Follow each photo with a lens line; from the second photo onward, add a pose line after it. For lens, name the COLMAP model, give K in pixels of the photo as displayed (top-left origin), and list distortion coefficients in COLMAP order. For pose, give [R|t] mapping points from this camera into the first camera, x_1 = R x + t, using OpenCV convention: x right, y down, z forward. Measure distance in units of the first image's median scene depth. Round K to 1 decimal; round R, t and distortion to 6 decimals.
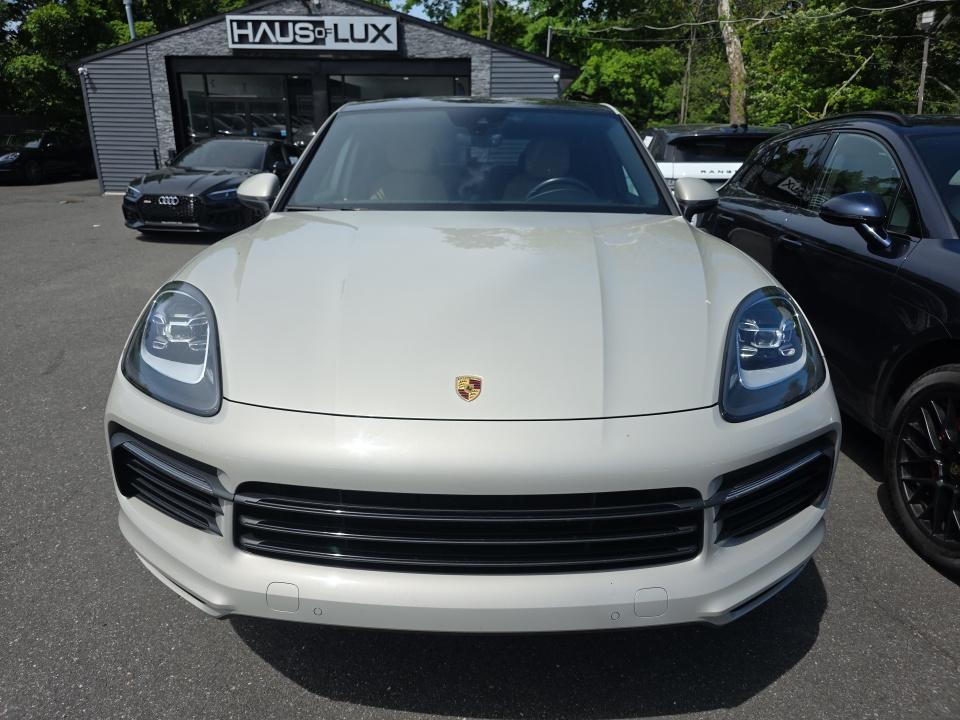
lens RADIAL K [[688.2, 0, 472.4], [0, 688.2, 364.7], [0, 0, 1]] dist [0.046739, -0.038728]
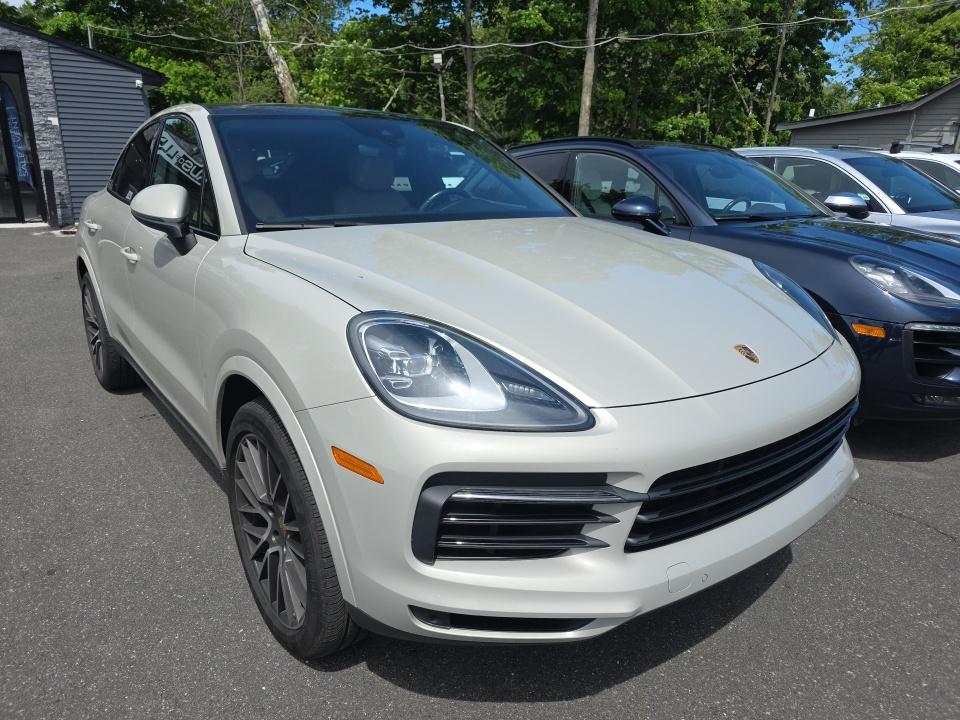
lens RADIAL K [[688.2, 0, 487.5], [0, 688.2, 354.7], [0, 0, 1]] dist [0.046739, -0.038728]
pose [[0.765876, -0.168730, 0.620455, -0.157936], [0.189265, 0.981363, 0.033253, -0.012686], [-0.614502, 0.091963, 0.783537, 0.046002]]
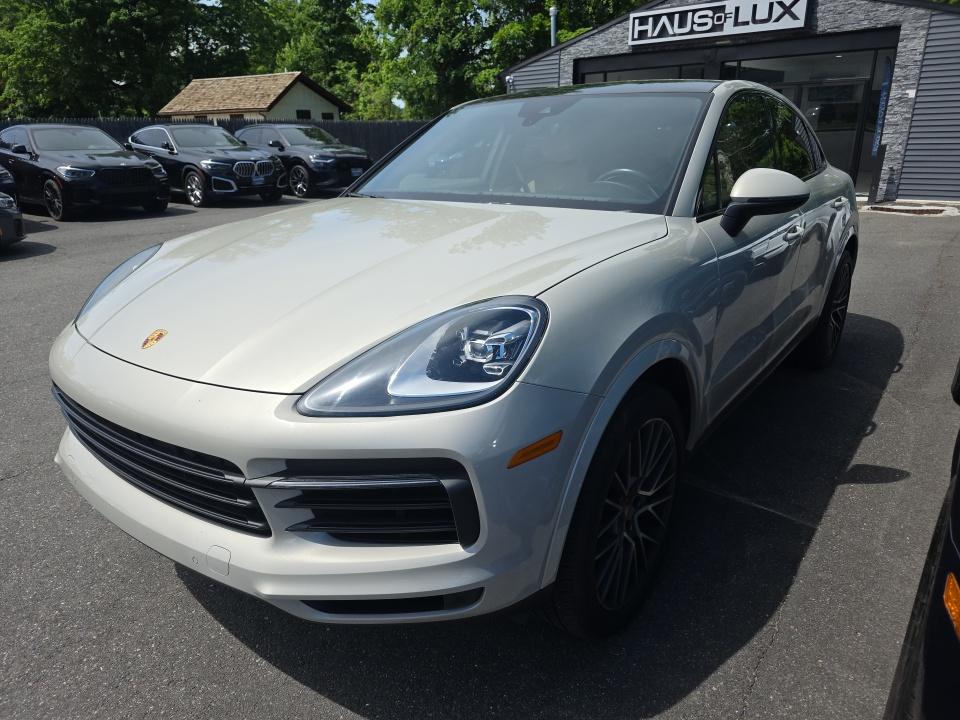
lens RADIAL K [[688.2, 0, 476.3], [0, 688.2, 364.0], [0, 0, 1]] dist [0.046739, -0.038728]
pose [[0.787201, 0.172080, -0.592202, 0.168339], [-0.166946, 0.983888, 0.063977, -0.013723], [0.593670, 0.048503, 0.803245, 0.051145]]
